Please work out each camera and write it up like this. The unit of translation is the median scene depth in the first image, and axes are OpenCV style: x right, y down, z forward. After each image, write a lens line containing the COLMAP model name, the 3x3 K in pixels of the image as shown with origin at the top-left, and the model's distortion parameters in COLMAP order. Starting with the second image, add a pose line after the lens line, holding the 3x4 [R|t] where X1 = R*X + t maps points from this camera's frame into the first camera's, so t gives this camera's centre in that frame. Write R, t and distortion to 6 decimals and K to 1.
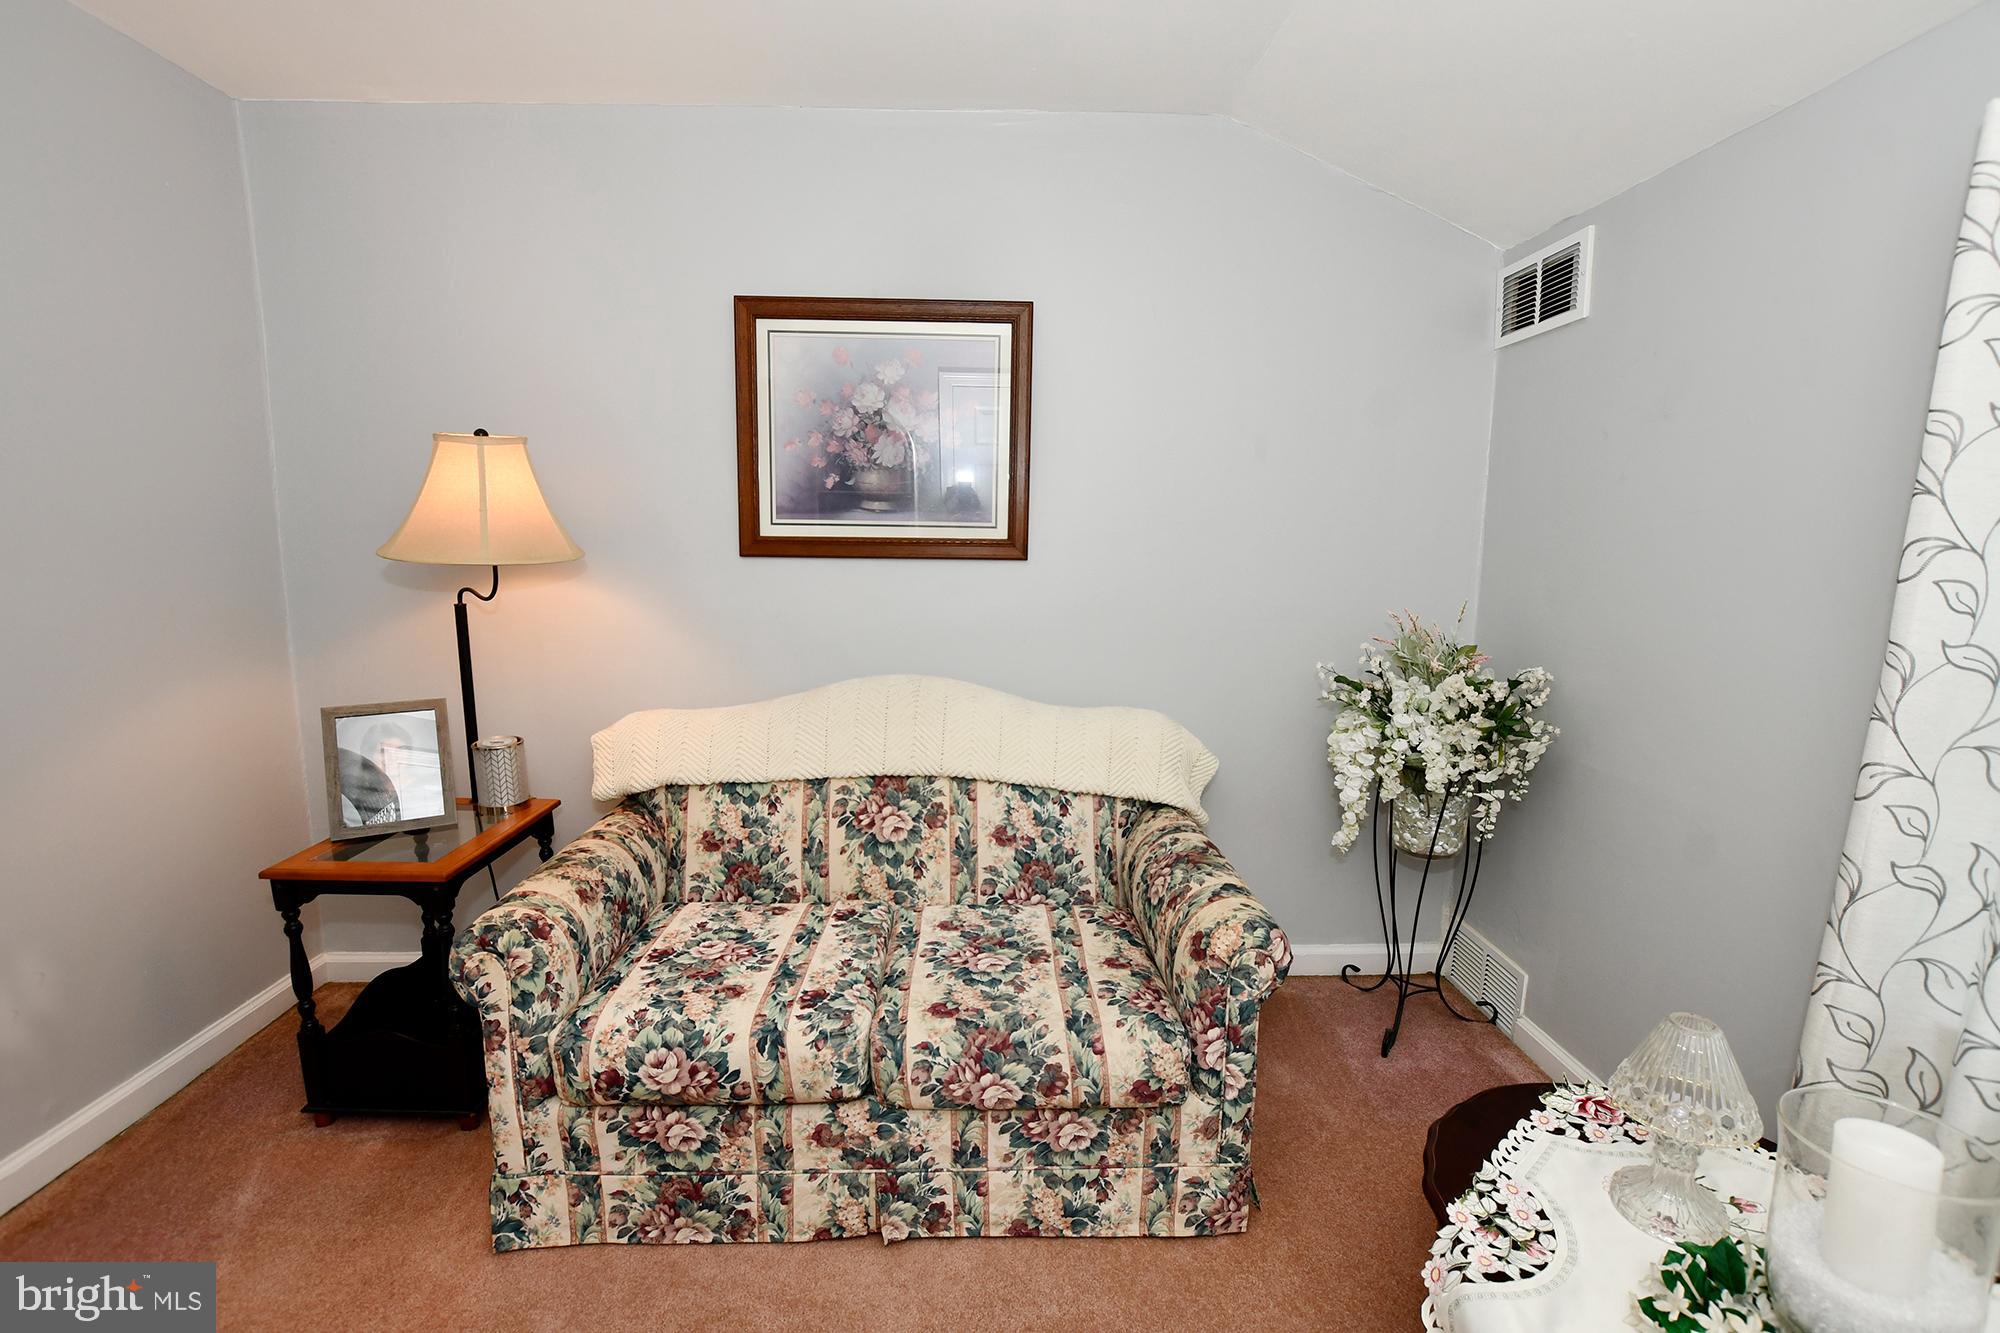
lens RADIAL K [[895.3, 0, 1000.5], [0, 895.3, 662.2], [0, 0, 1]] dist [-0.028487, 0.000482]
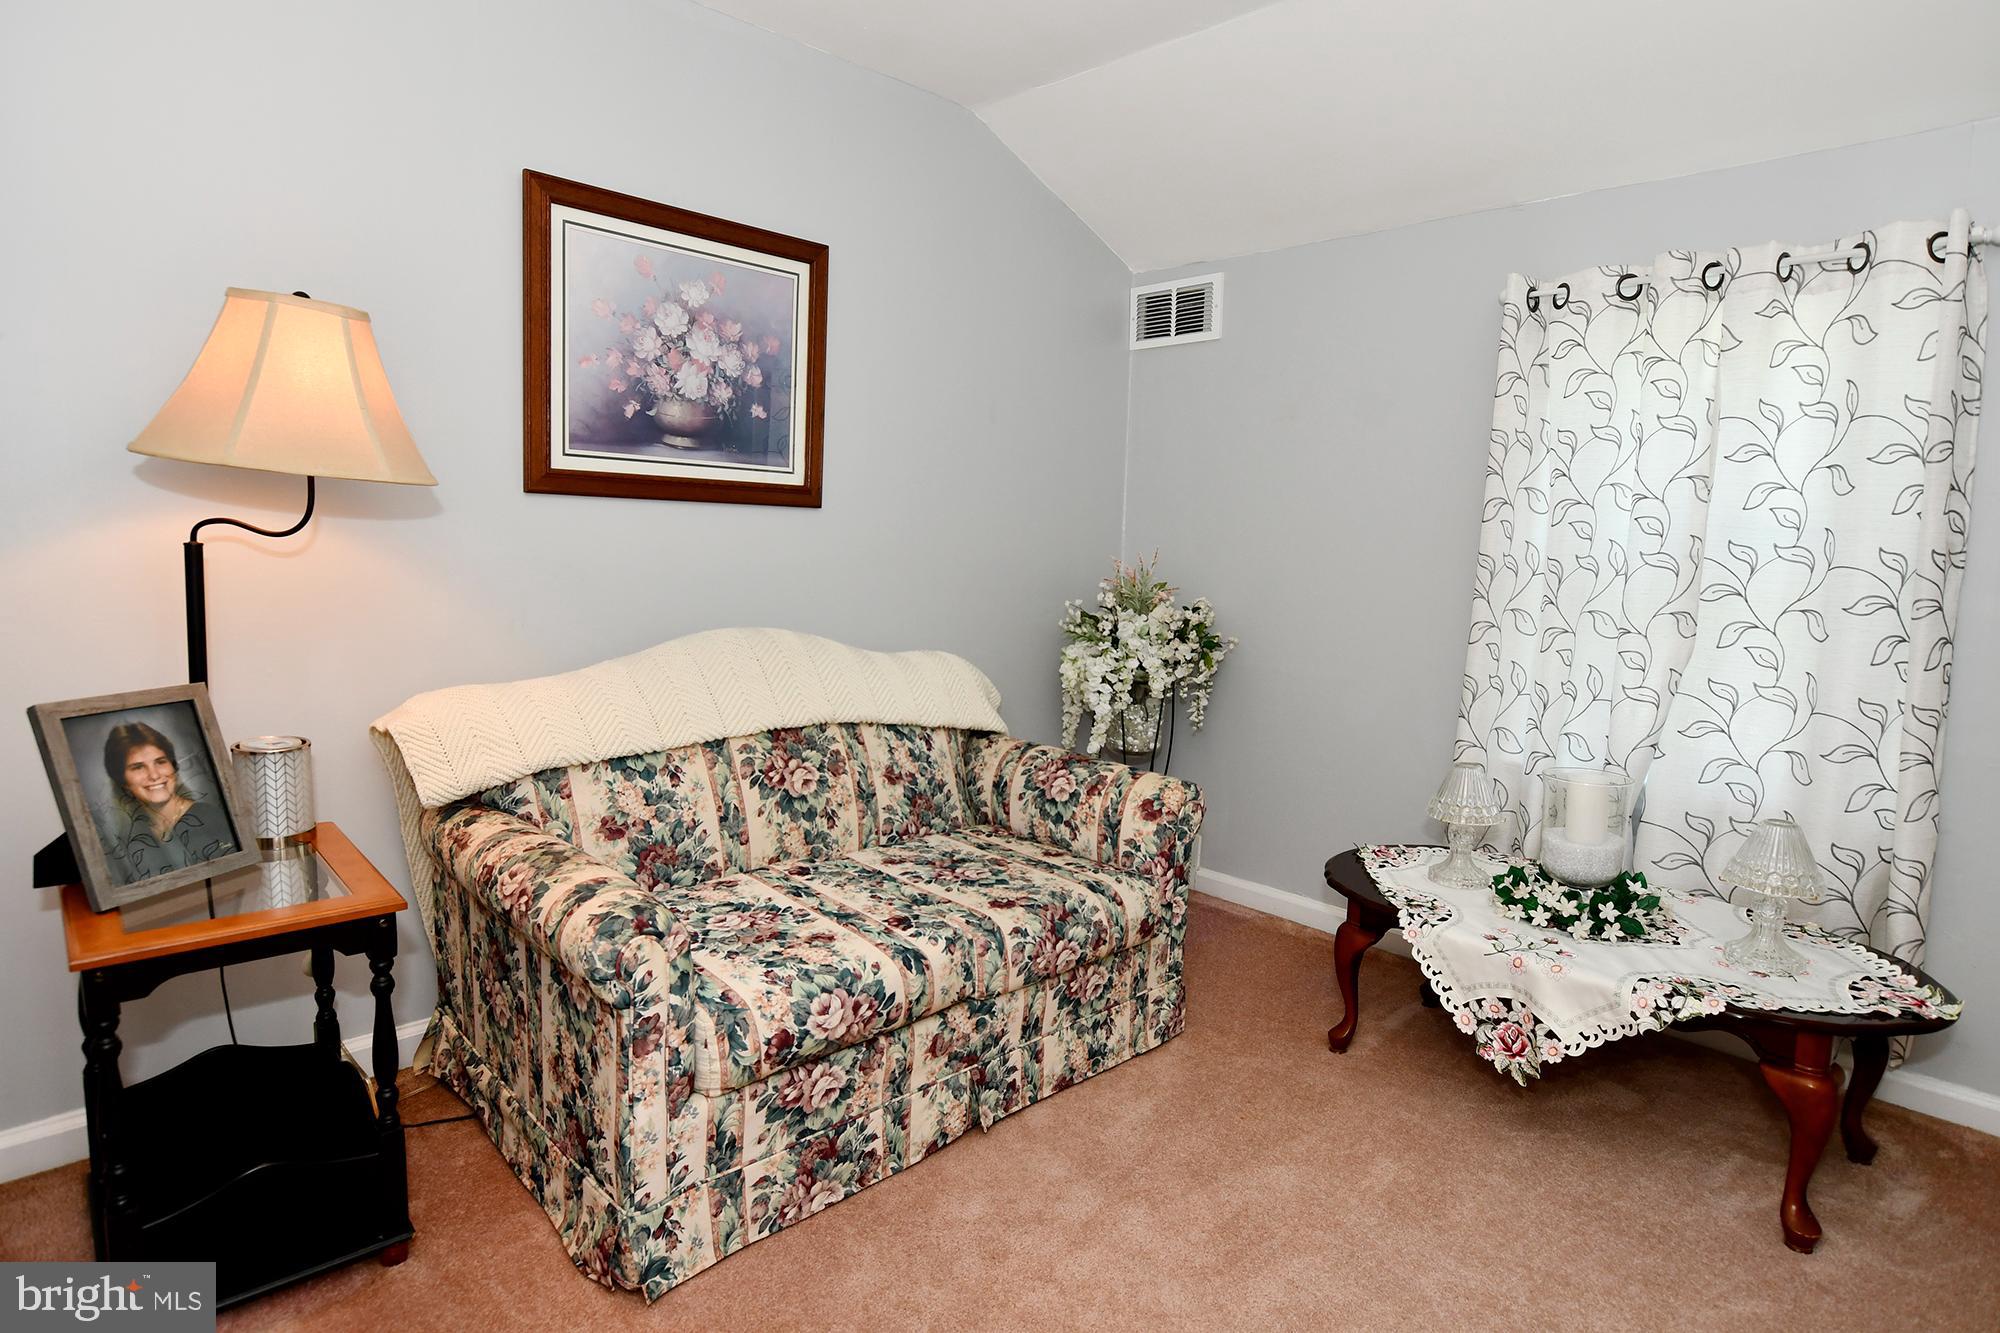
lens RADIAL K [[1079.9, 0, 998.4], [0, 1079.9, 661.3], [0, 0, 1]] dist [-0.021153, 0.000755]
pose [[0.743366, -0.063587, 0.665856, -0.725725], [0.069680, 0.997417, 0.017459, 0.052994], [-0.665246, 0.033418, 0.745876, 0.000289]]
